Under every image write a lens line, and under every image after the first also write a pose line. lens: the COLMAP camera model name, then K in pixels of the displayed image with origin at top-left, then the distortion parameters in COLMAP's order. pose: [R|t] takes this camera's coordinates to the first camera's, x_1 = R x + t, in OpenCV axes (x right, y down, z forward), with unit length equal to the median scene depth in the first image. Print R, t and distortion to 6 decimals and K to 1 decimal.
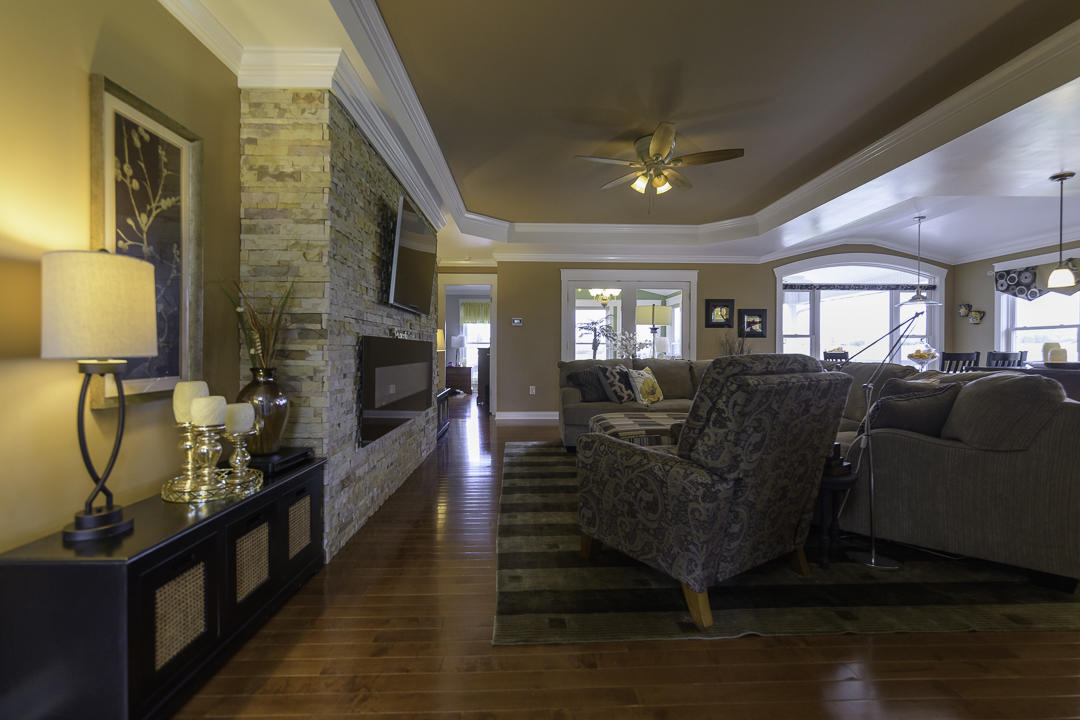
lens RADIAL K [[451.3, 0, 537.4], [0, 451.3, 359.0], [0, 0, 1]] dist [-0.001018, -0.000298]
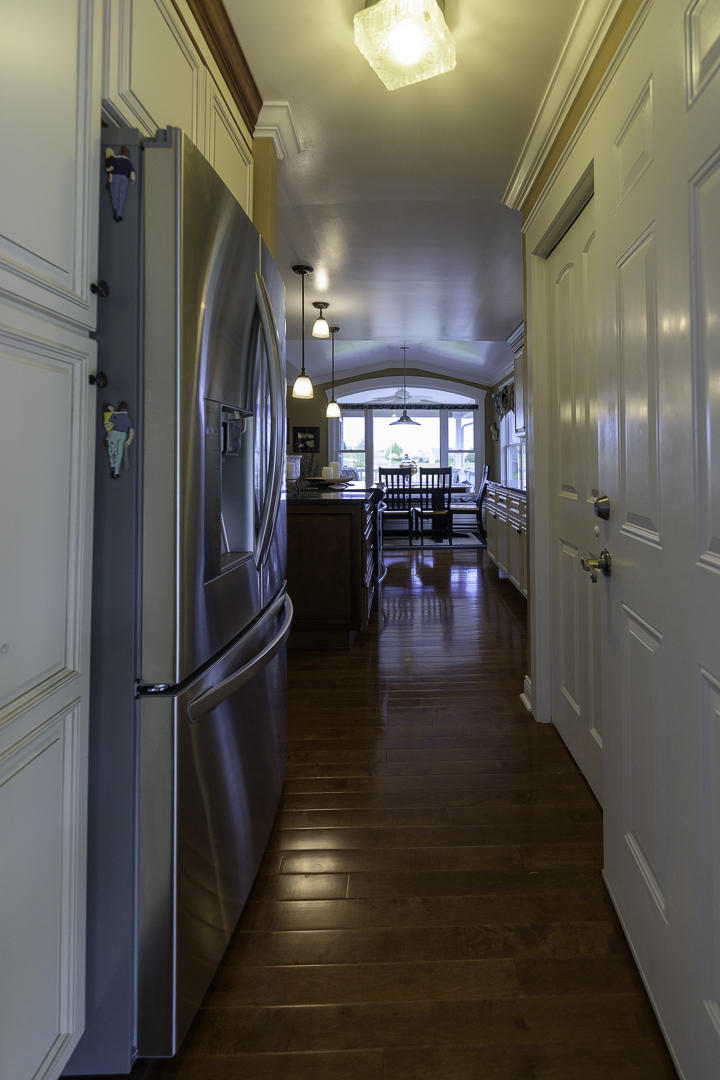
lens RADIAL K [[451.3, 0, 360.1], [0, 451.3, 538.6], [0, 0, 1]] dist [-0.001018, -0.000298]
pose [[0.999808, -0.001105, 0.019569, 0.573360], [-0.002003, 0.987419, 0.158114, -0.013849], [-0.019497, -0.158123, 0.987227, -0.147972]]
